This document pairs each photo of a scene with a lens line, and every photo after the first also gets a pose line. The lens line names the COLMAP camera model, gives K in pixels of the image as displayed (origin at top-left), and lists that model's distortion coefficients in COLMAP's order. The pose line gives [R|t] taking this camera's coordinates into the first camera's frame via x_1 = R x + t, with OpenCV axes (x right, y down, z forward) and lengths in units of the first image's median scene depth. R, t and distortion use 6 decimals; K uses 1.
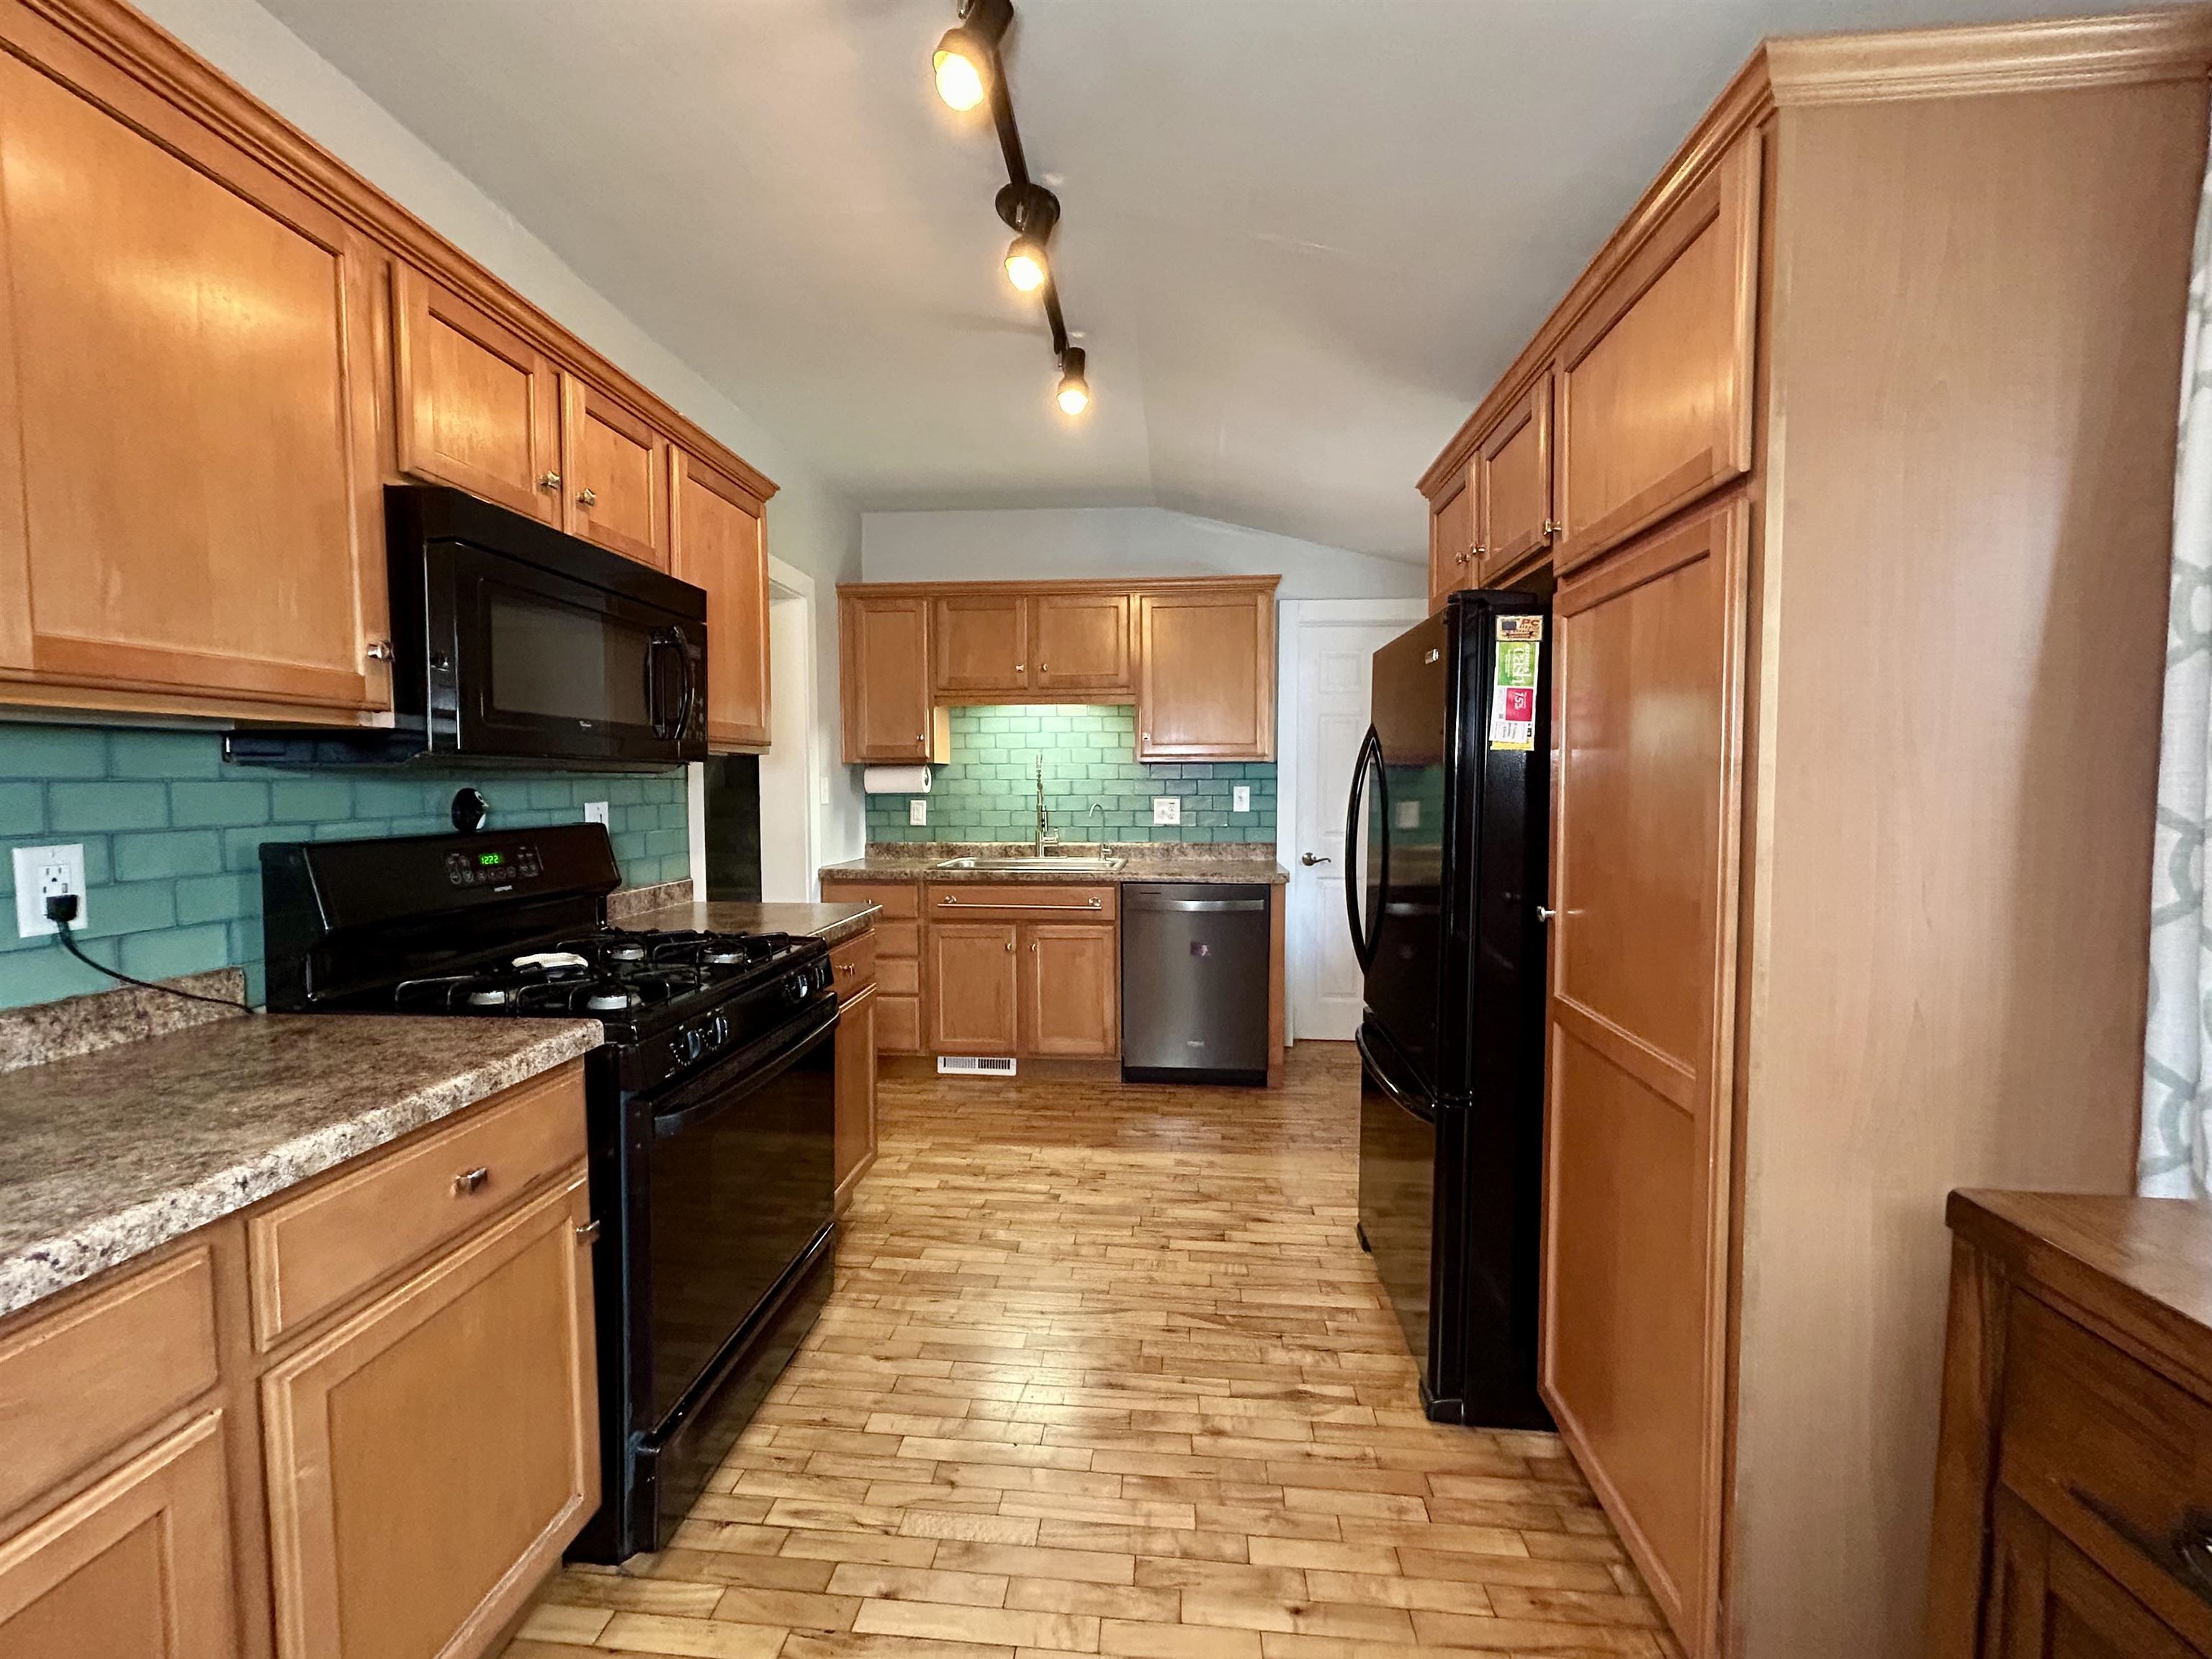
lens RADIAL K [[889.5, 0, 1109.8], [0, 889.5, 825.2], [0, 0, 1]] dist [0.002843, 0.000869]
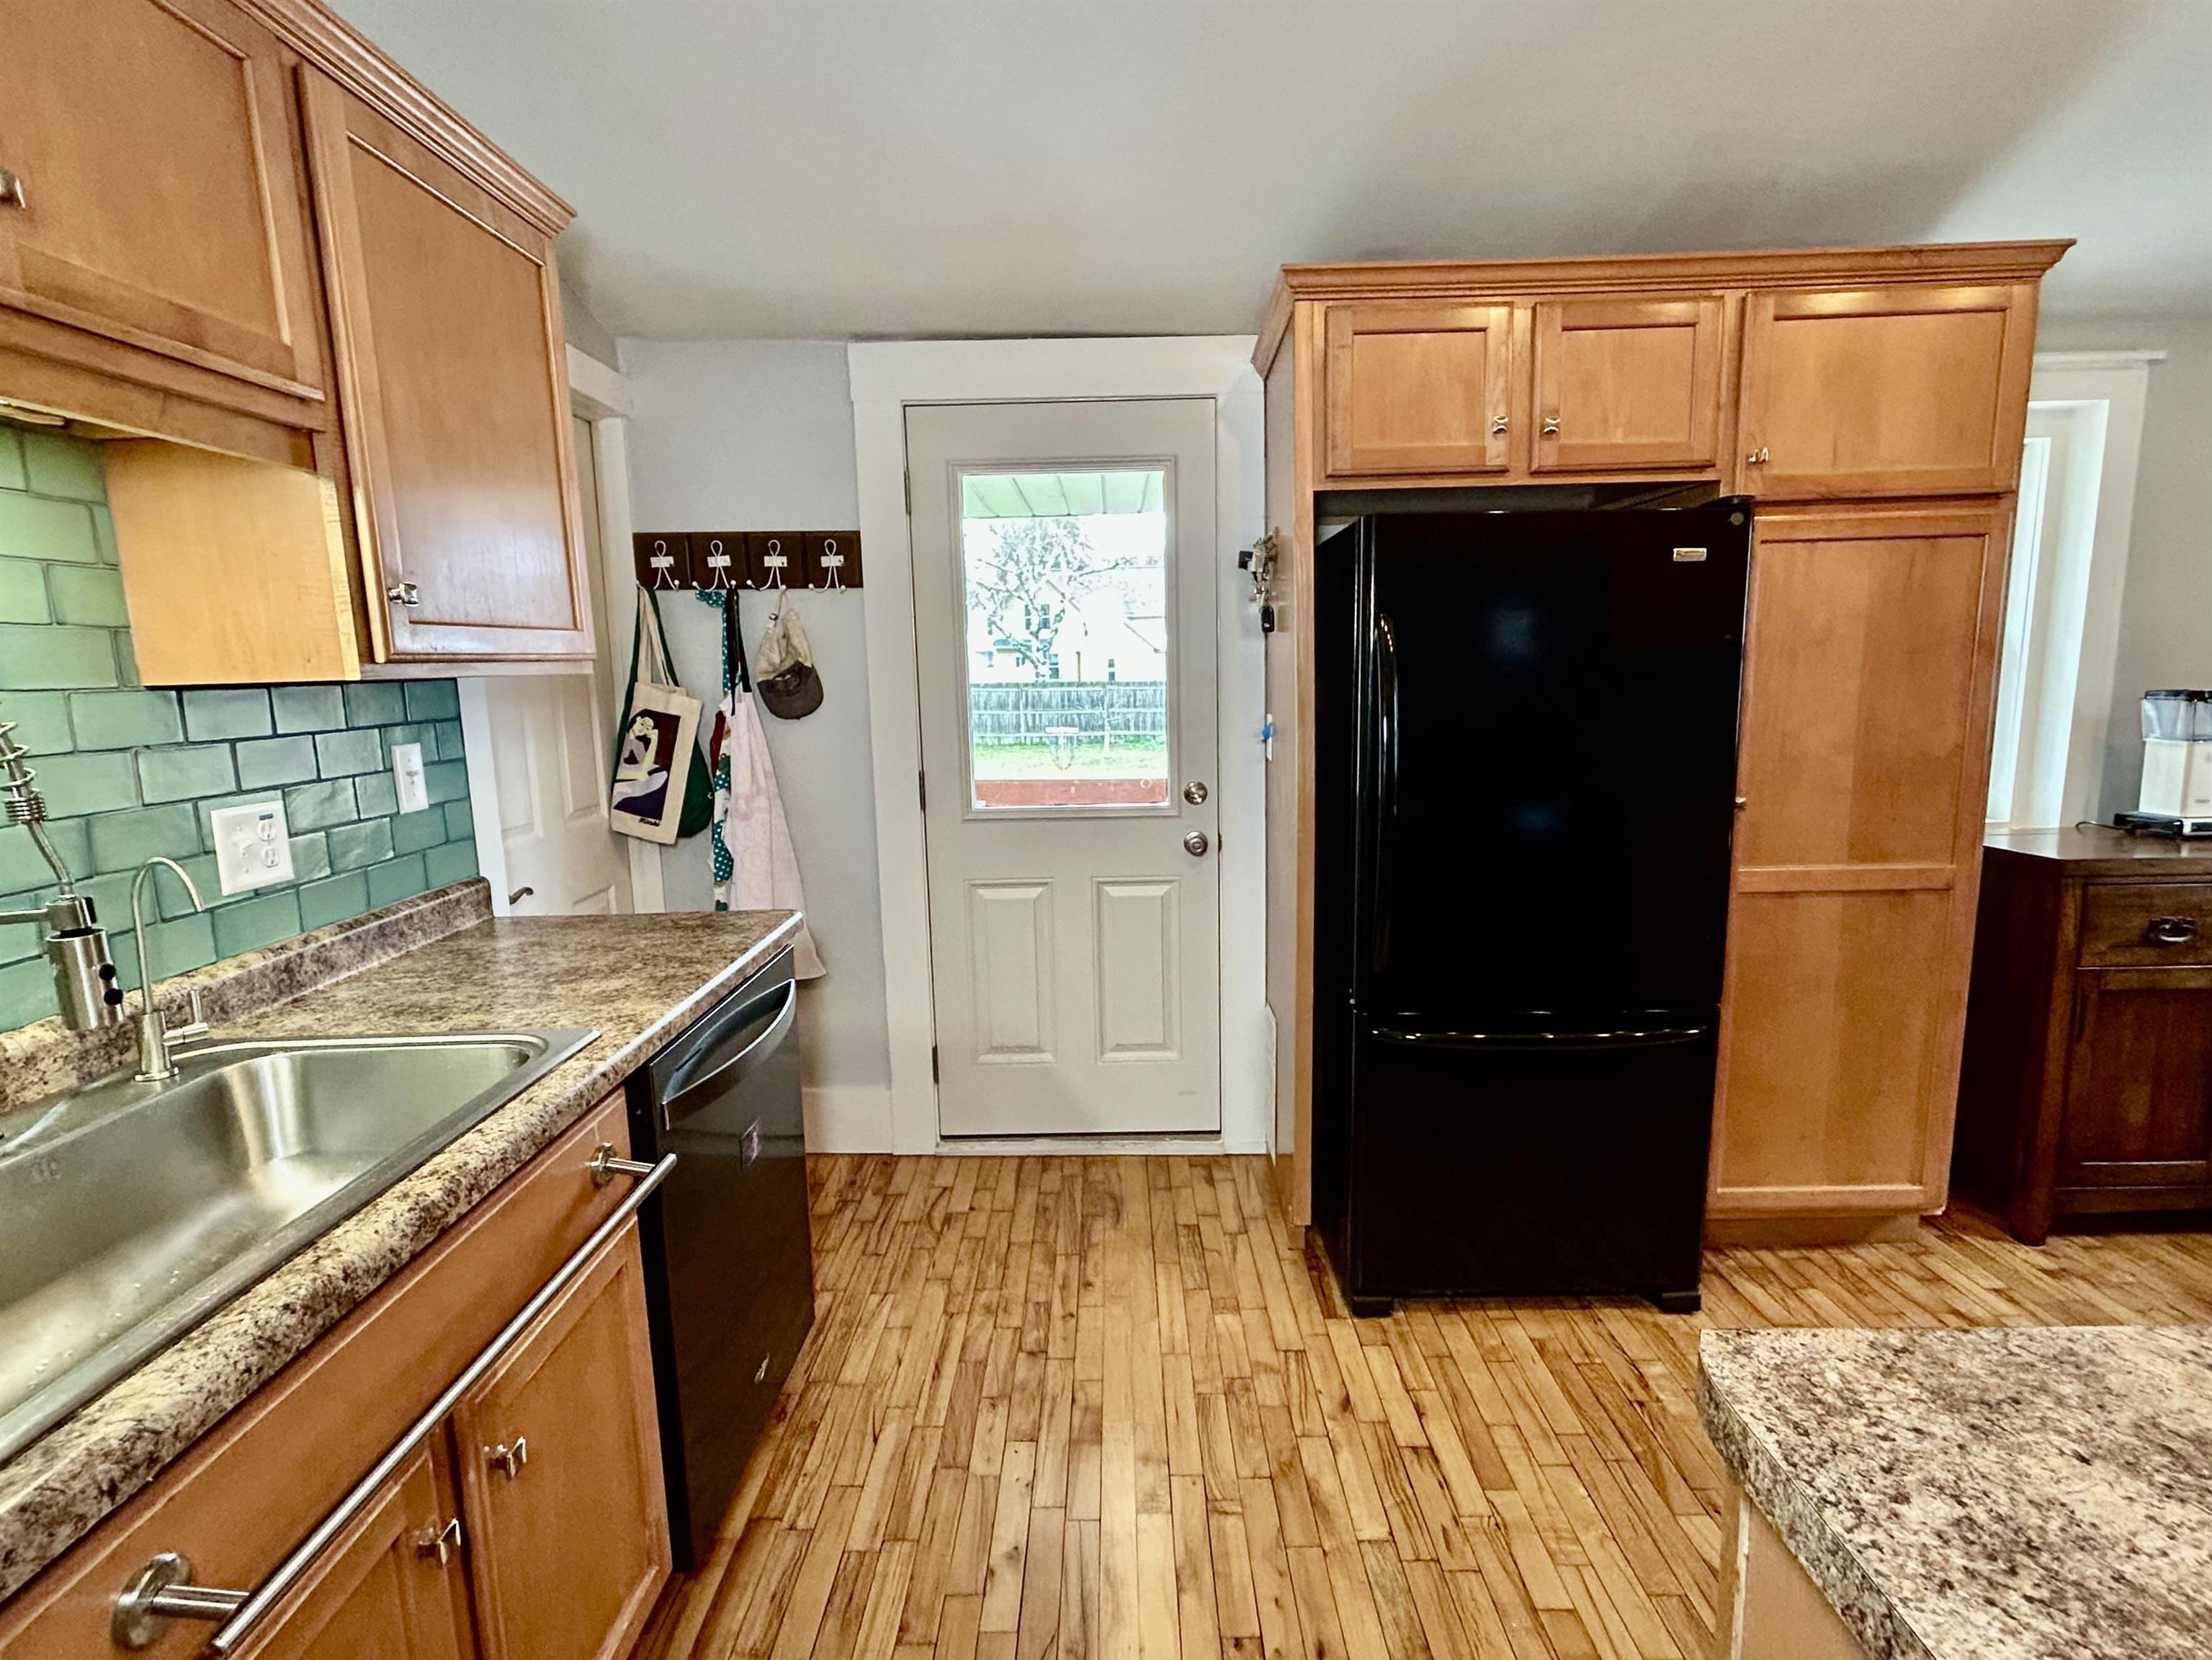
lens RADIAL K [[1079.5, 0, 1106.0], [0, 1079.5, 830.0], [0, 0, 1]] dist [0.011586, 0.000594]
pose [[-0.070716, -0.151953, 0.985855, -0.321367], [0.080146, 0.984268, 0.157457, -0.056113], [-0.994272, 0.090147, -0.057425, 0.741489]]
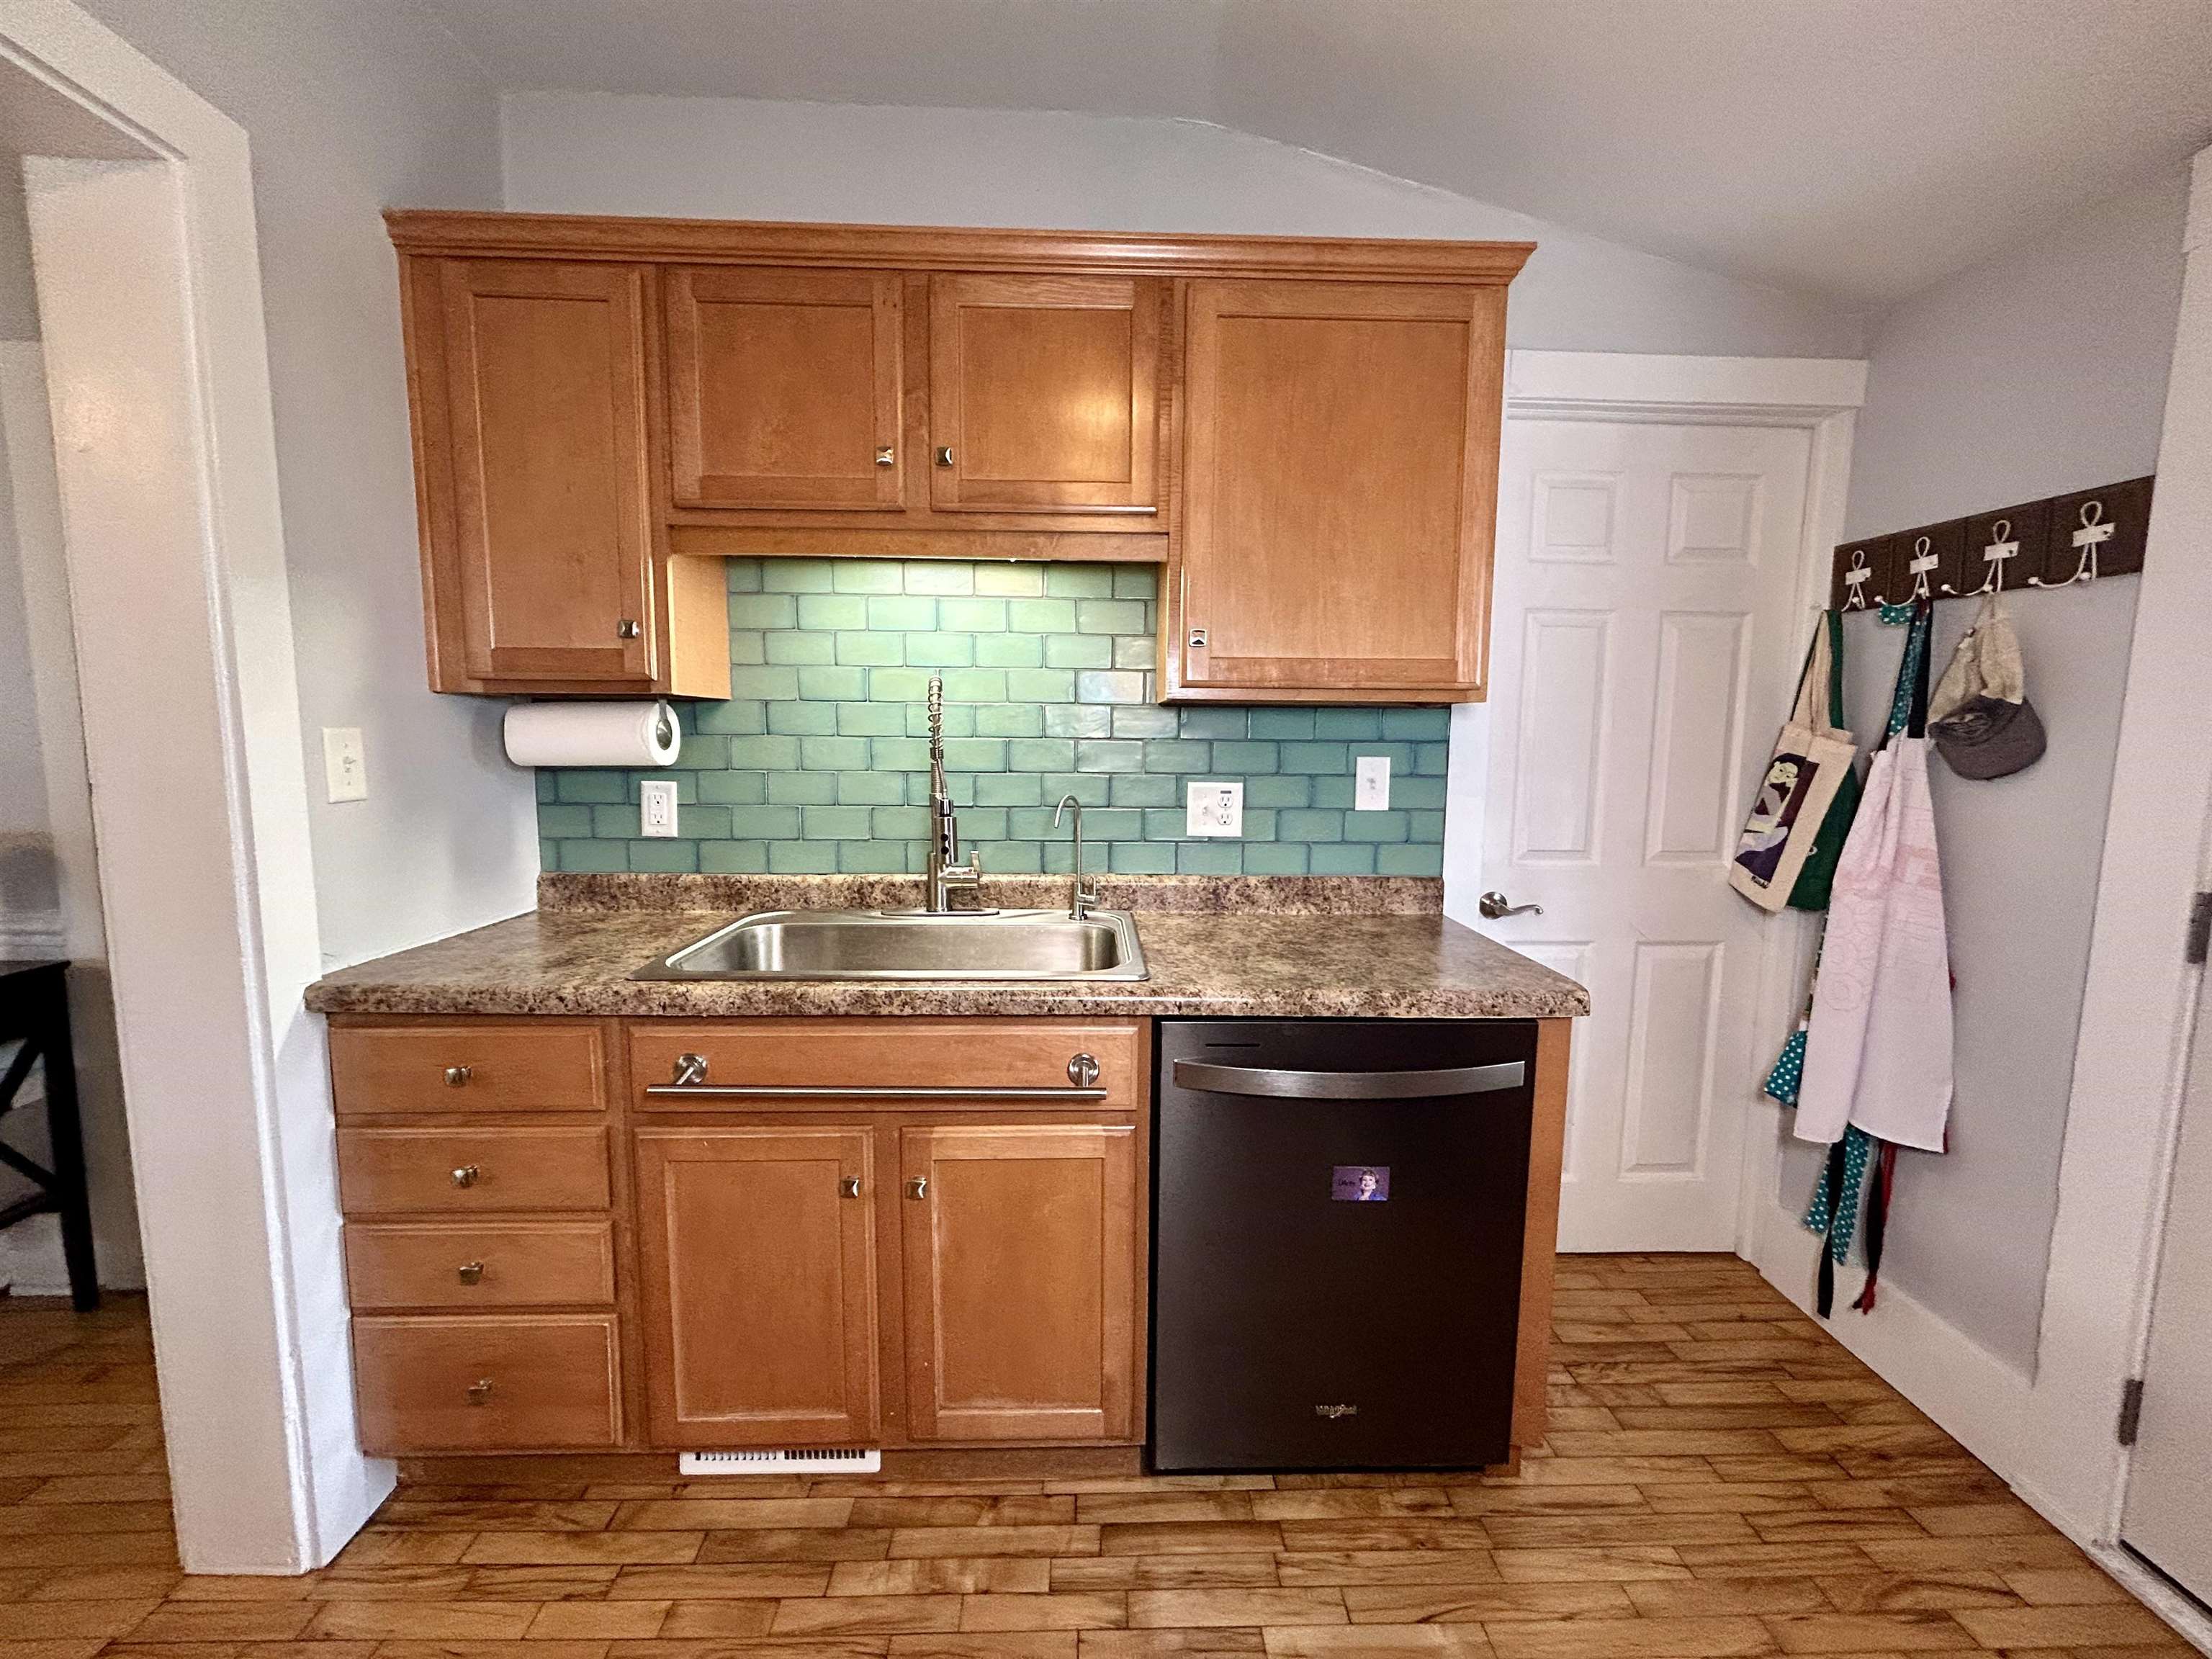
lens RADIAL K [[889.5, 0, 1109.8], [0, 889.5, 825.2], [0, 0, 1]] dist [0.002843, 0.000869]
pose [[0.993515, 0.000252, 0.113699, -0.043422], [-0.006284, 0.998591, 0.052692, -0.031660], [-0.113526, -0.053065, 0.992117, 0.549693]]
